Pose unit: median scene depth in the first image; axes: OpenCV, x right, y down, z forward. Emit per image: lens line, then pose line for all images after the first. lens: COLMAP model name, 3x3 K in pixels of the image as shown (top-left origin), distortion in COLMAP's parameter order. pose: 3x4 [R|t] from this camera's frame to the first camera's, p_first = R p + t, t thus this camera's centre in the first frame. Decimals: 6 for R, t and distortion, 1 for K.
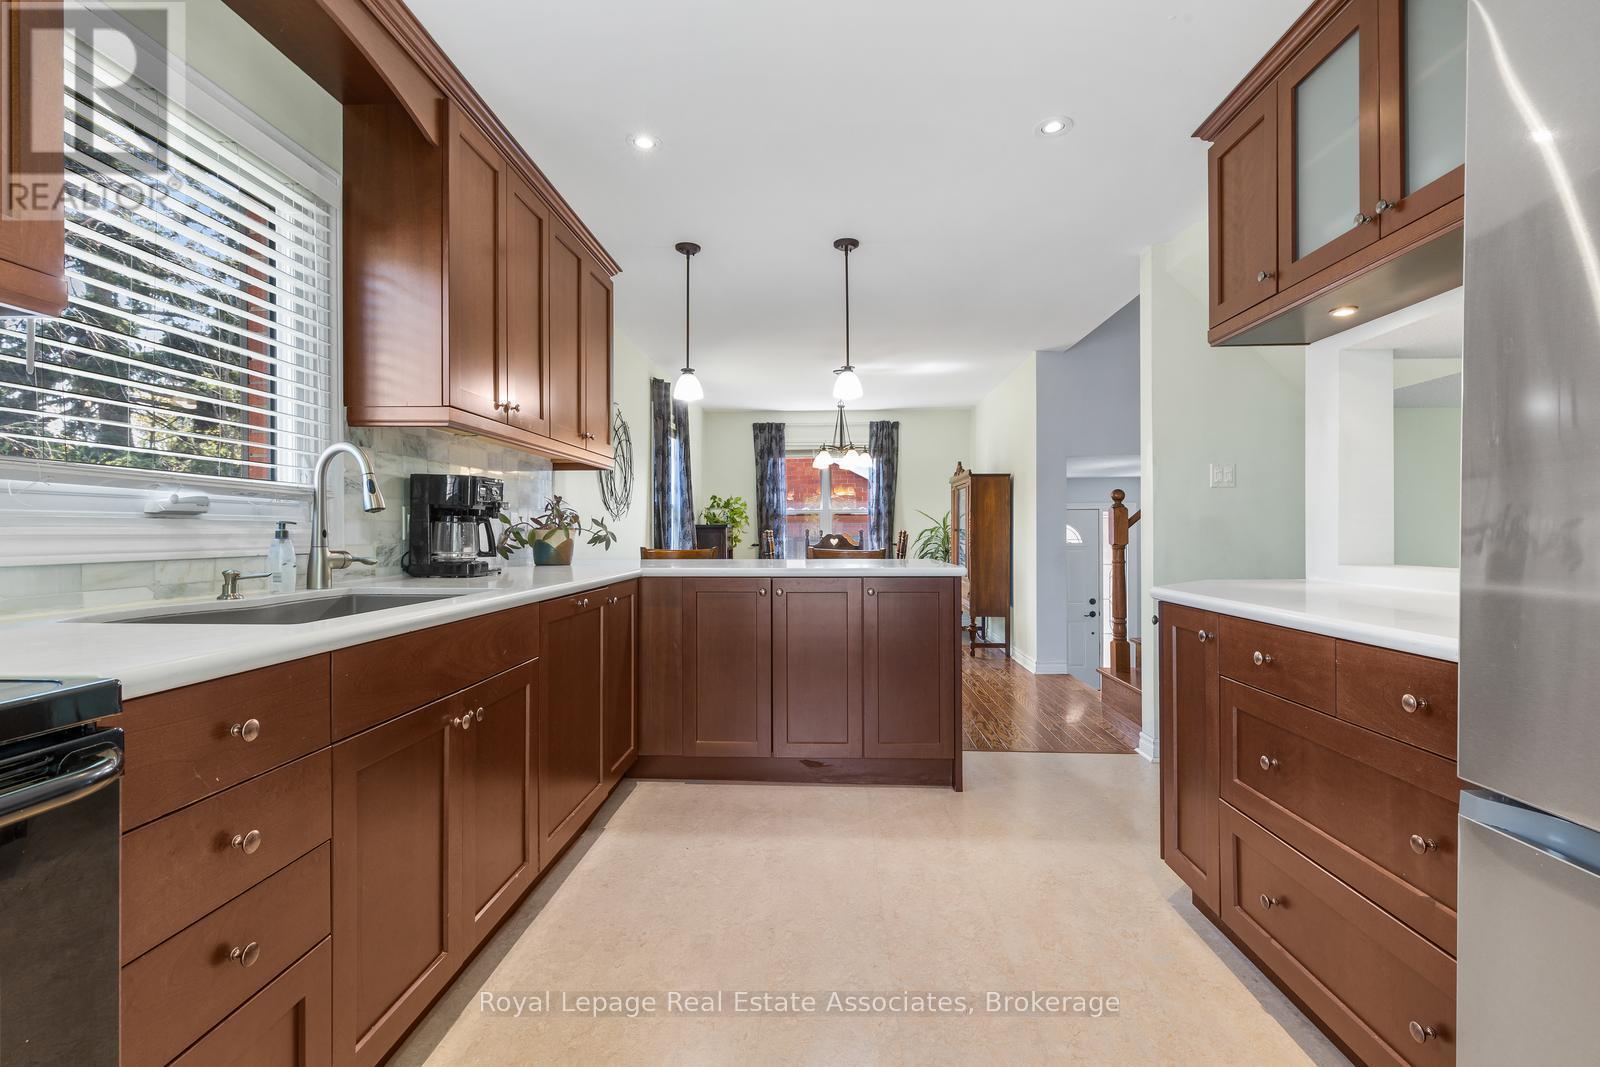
lens RADIAL K [[718.9, 0, 800.0], [0, 718.9, 533.5], [0, 0, 1]] dist [-0.000077, -0.000404]
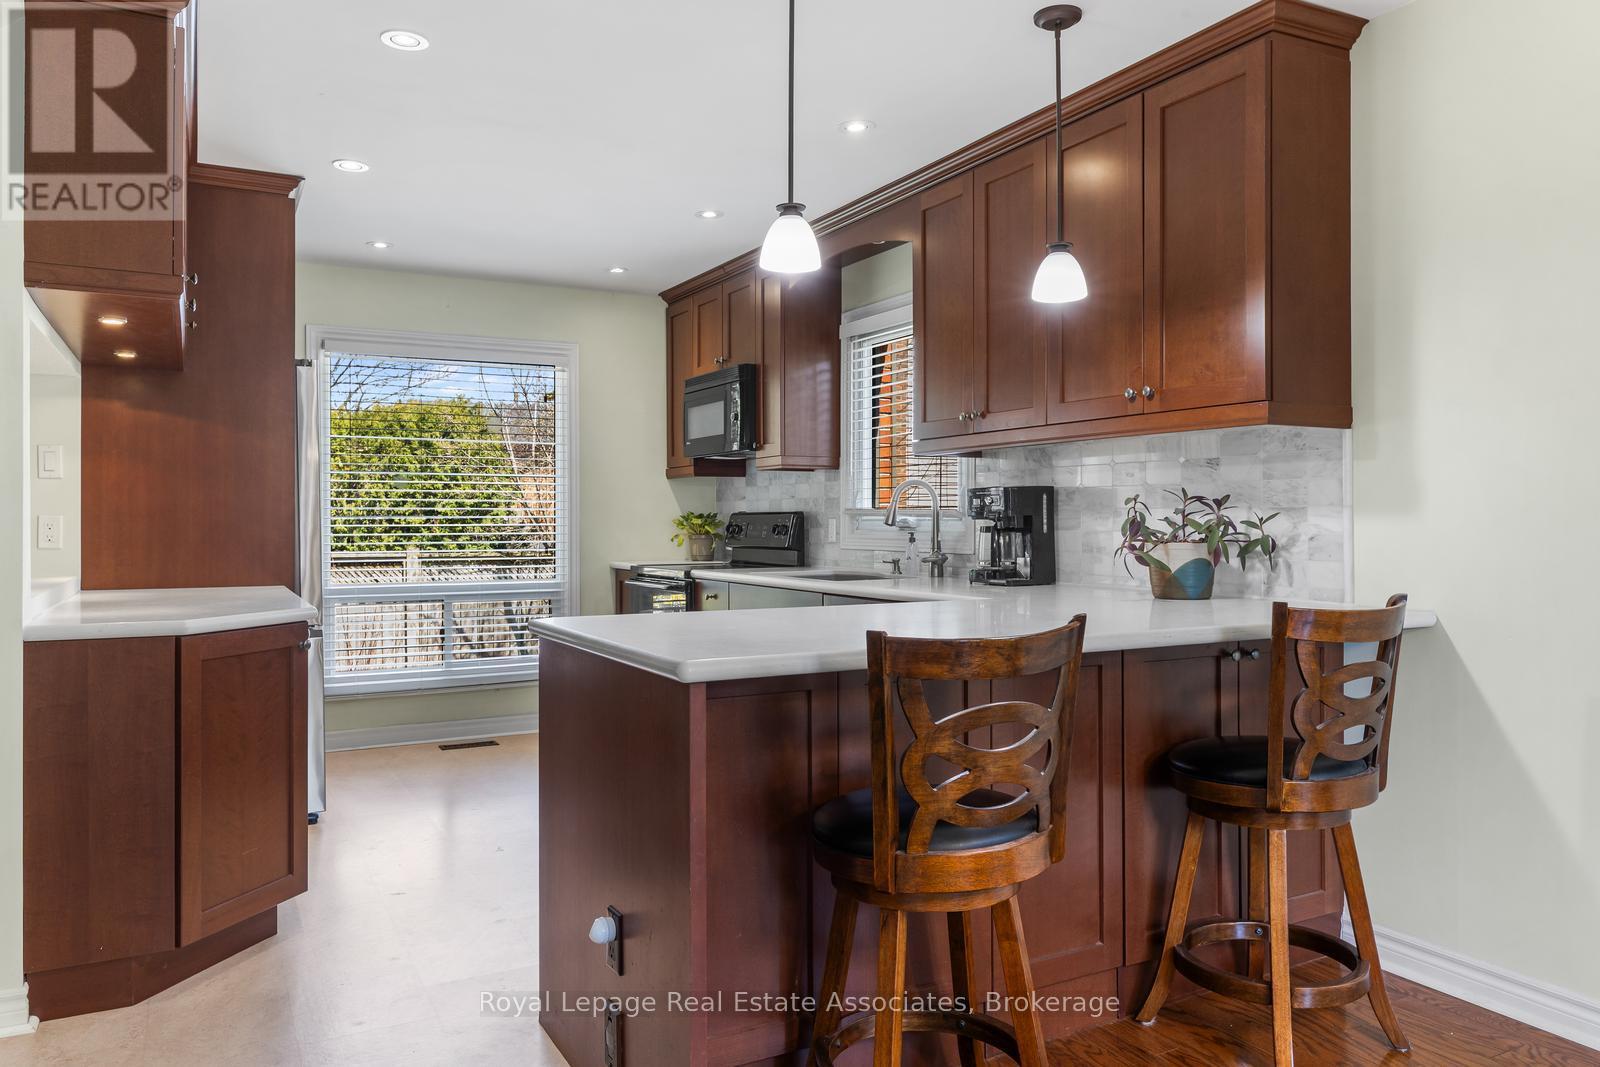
lens RADIAL K [[1137.9, 0, 800.0], [0, 1137.9, 533.5], [0, 0, 1]] dist [-0.000583, -0.000602]
pose [[-0.857684, 0.008273, -0.514111, 0.494383], [0.000251, 0.999877, 0.015672, -0.031122], [0.514177, 0.013312, -0.857581, 1.807195]]
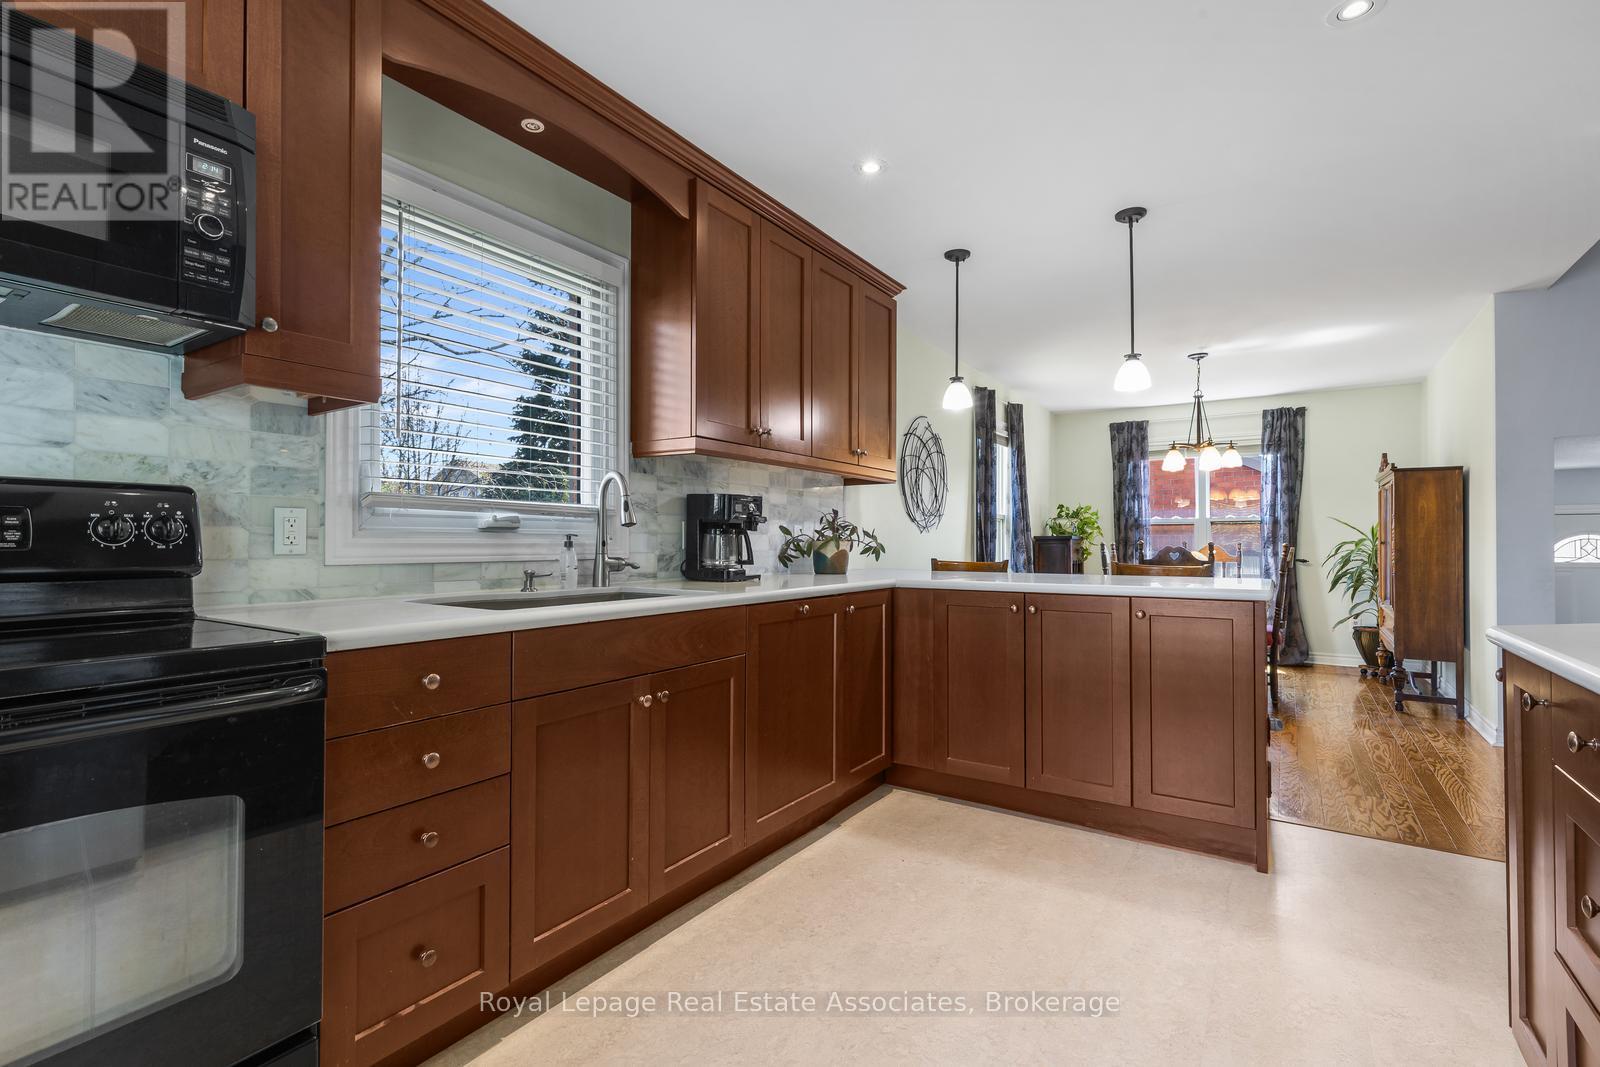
lens RADIAL K [[732.6, 0, 801.7], [0, 732.6, 537.0], [0, 0, 1]] dist [0.001551, -0.000404]
pose [[0.859818, -0.000029, -0.510600, 0.190619], [-0.005484, 0.999942, -0.009291, -0.000857], [0.510570, 0.010789, 0.859768, 0.038181]]
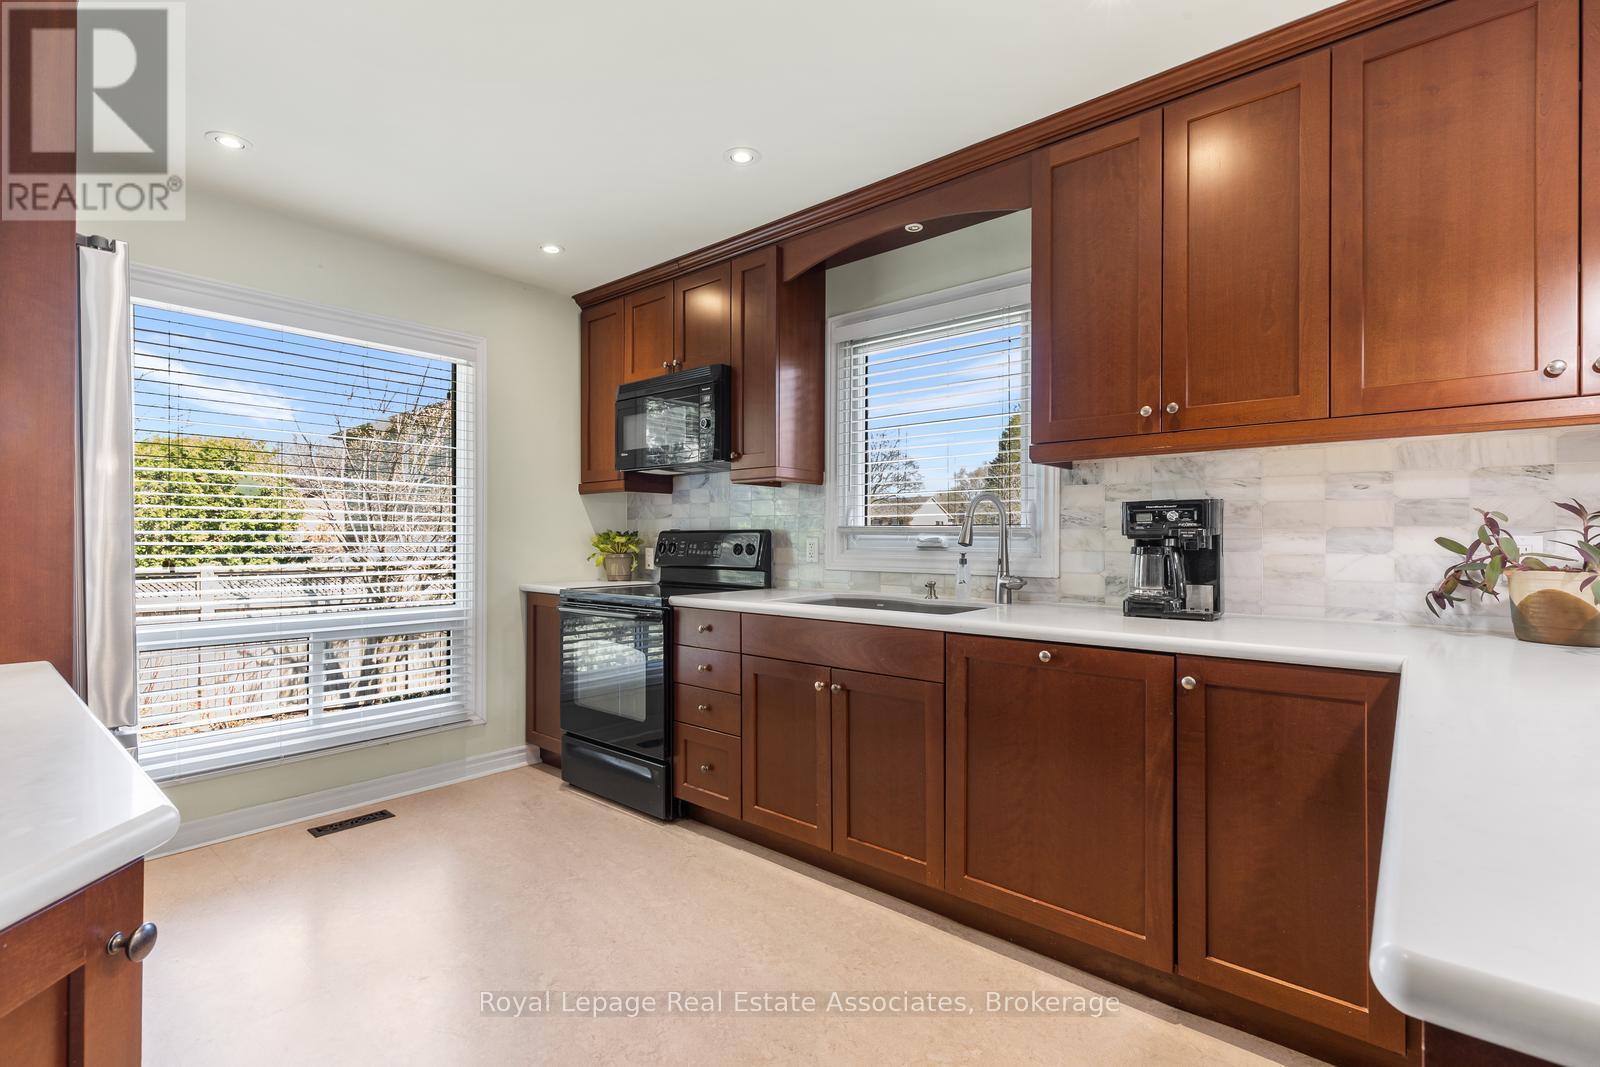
lens RADIAL K [[732.2, 0, 796.5], [0, 732.2, 542.5], [0, 0, 1]] dist [0.002772, -0.000089]
pose [[-0.615521, 0.002495, -0.788117, 0.395591], [-0.005405, 0.999958, 0.007387, -0.026874], [0.788102, 0.008806, -0.615481, 0.960553]]
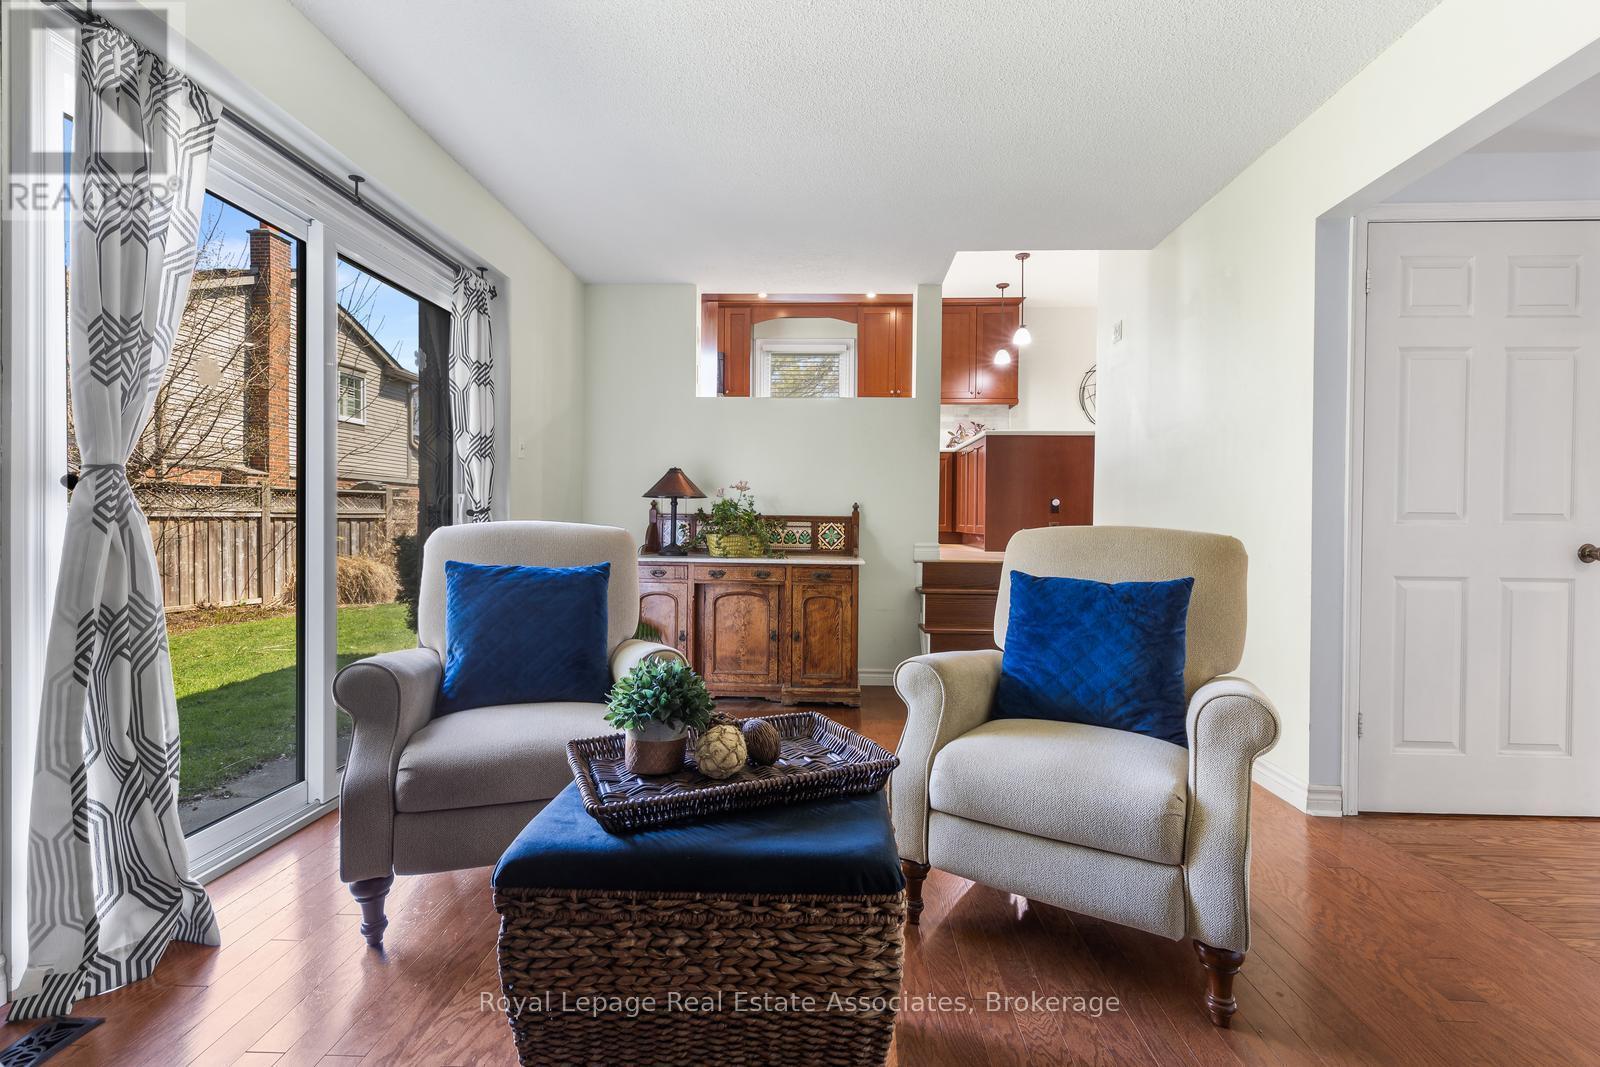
lens RADIAL K [[725.6, 0, 800.9], [0, 725.6, 524.8], [0, 0, 1]] dist [0.004958, -0.000461]
pose [[0.007376, 0.010121, -0.999922, 2.010001], [-0.013947, 0.999853, 0.010017, 0.265182], [0.999876, 0.013872, 0.007517, 0.491743]]
